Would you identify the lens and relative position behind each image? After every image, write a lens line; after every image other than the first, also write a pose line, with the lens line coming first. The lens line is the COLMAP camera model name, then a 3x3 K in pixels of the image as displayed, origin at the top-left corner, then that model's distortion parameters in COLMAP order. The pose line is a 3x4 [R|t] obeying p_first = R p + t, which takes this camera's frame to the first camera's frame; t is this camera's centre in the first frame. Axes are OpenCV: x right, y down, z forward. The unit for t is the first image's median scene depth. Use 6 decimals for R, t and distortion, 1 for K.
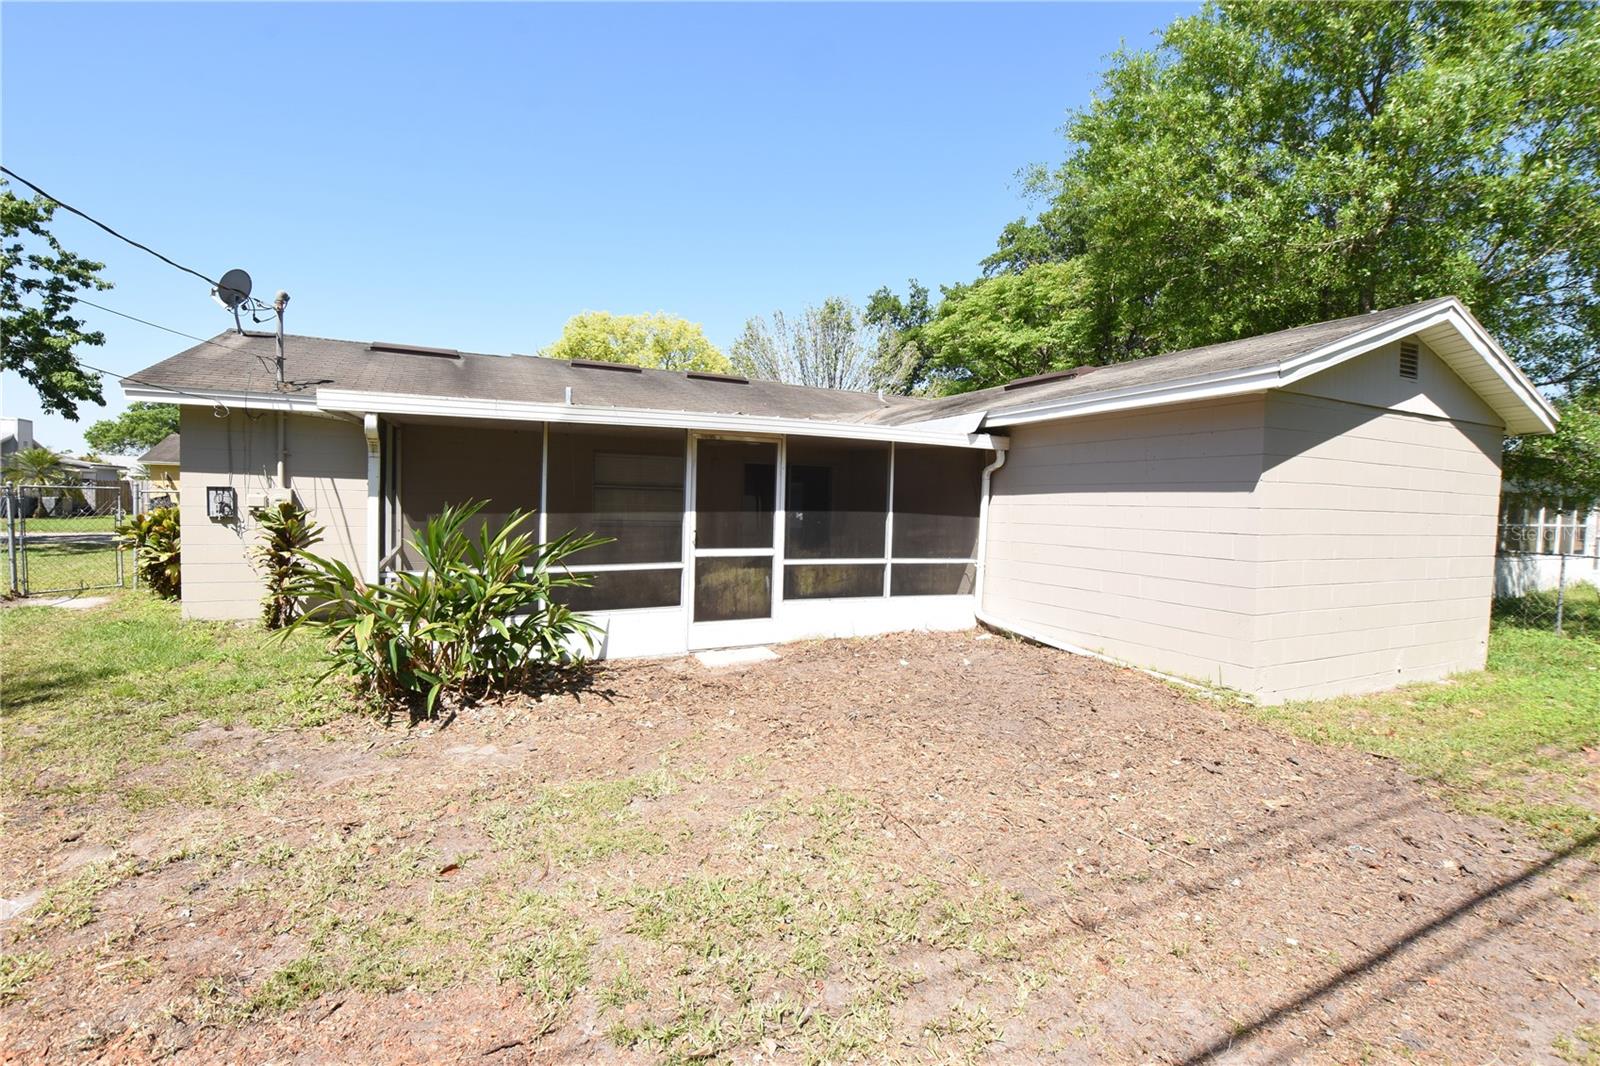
lens RADIAL K [[710.1, 0, 789.2], [0, 710.1, 531.4], [0, 0, 1]] dist [-0.025226, 0.000298]
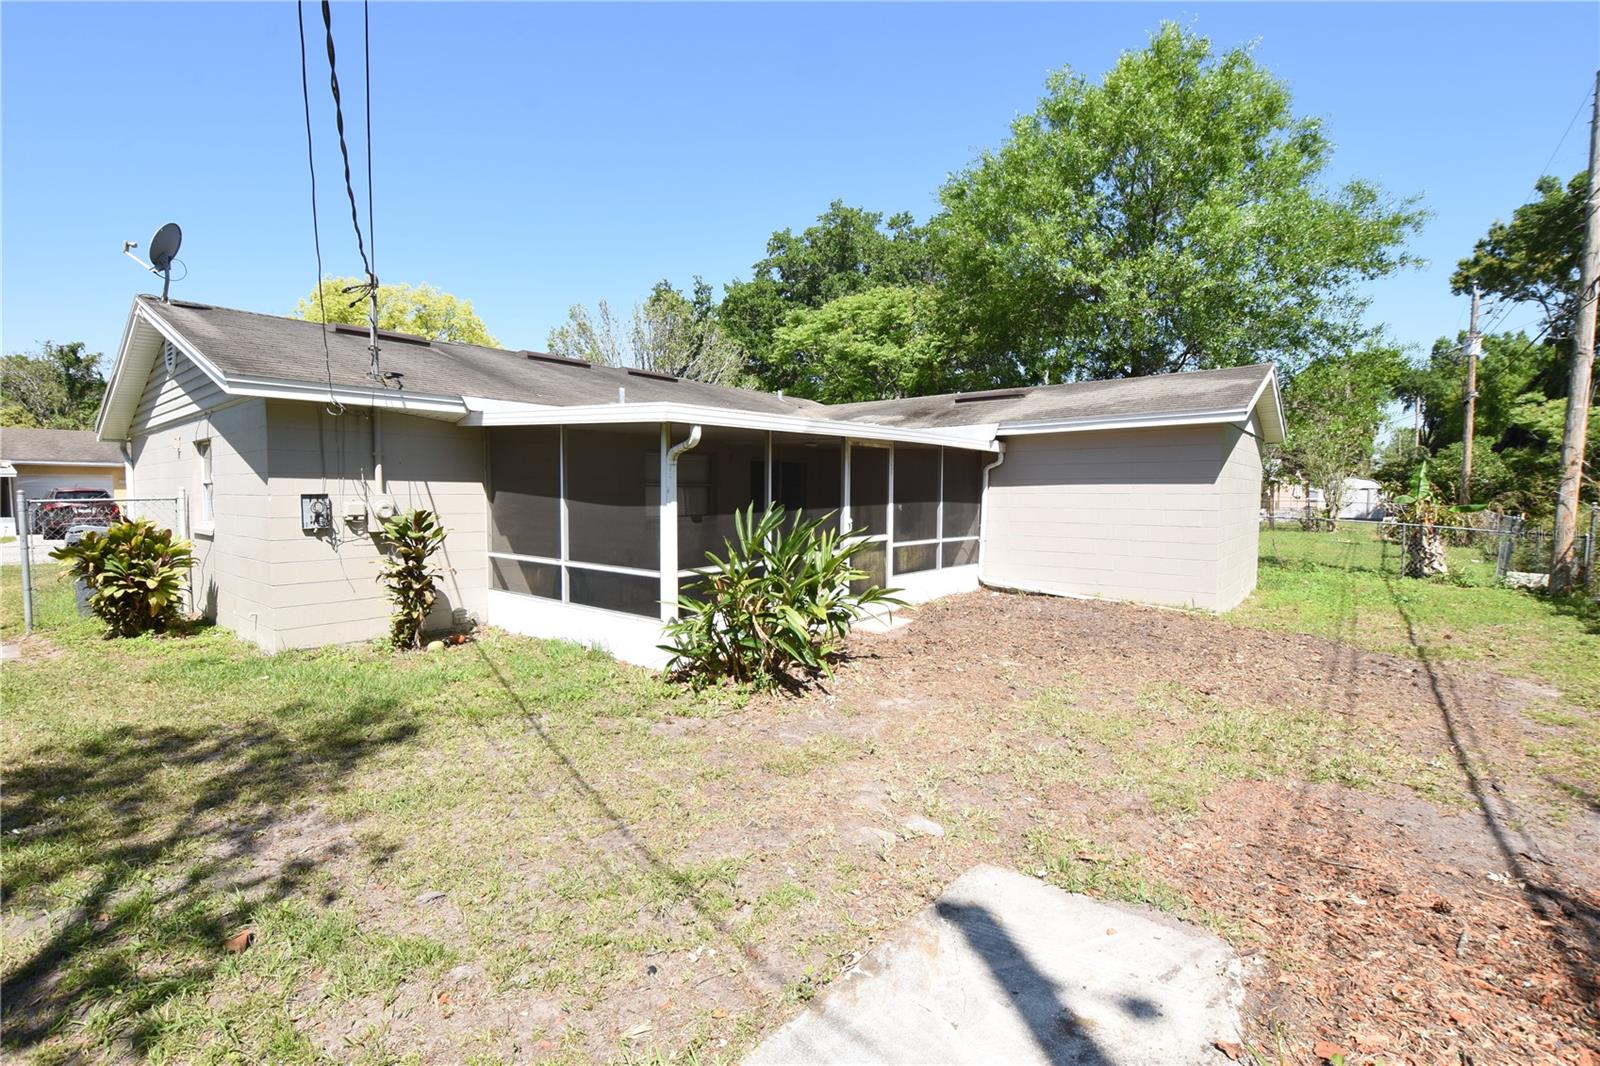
lens RADIAL K [[710.1, 0, 789.2], [0, 710.1, 531.4], [0, 0, 1]] dist [-0.025226, 0.000298]
pose [[0.910606, -0.045205, 0.410795, -0.621817], [0.036985, 0.998925, 0.027939, -0.019782], [-0.411616, -0.010248, 0.911300, -0.040107]]
